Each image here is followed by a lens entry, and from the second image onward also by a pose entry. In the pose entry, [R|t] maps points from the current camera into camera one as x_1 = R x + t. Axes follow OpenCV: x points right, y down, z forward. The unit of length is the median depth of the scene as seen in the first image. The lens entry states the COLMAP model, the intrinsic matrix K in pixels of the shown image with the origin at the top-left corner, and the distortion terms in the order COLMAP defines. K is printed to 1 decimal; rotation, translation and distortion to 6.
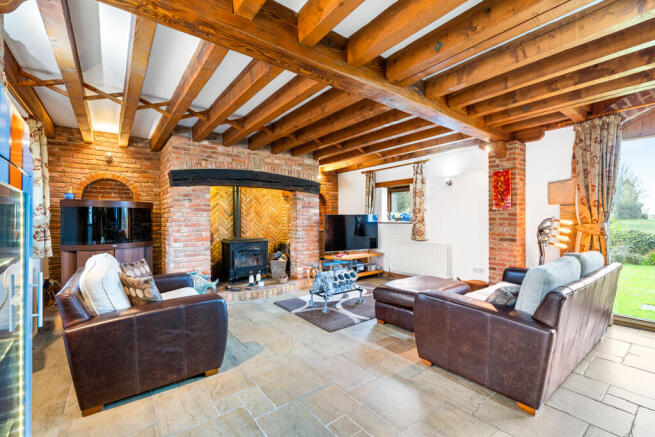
lens RADIAL K [[283.9, 0, 331.1], [0, 283.9, 217.5], [0, 0, 1]] dist [-0.002340, 0.000119]
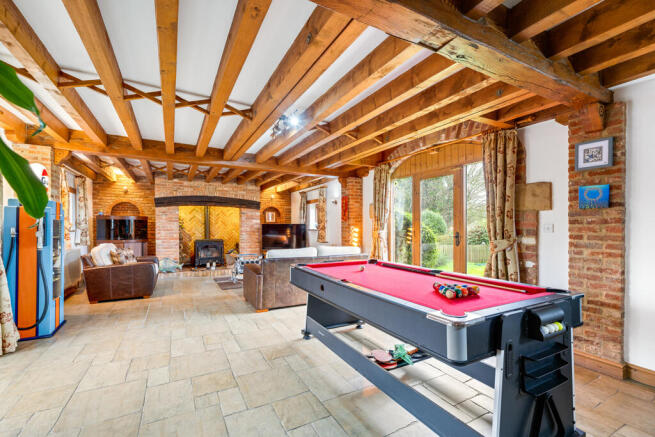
lens RADIAL K [[283.9, 0, 324.0], [0, 283.9, 224.1], [0, 0, 1]] dist [-0.002340, 0.000119]
pose [[0.987390, 0.003431, -0.158267, 0.651936], [-0.004406, 0.999973, -0.005812, -0.002088], [0.158243, 0.006436, 0.987379, -0.480074]]
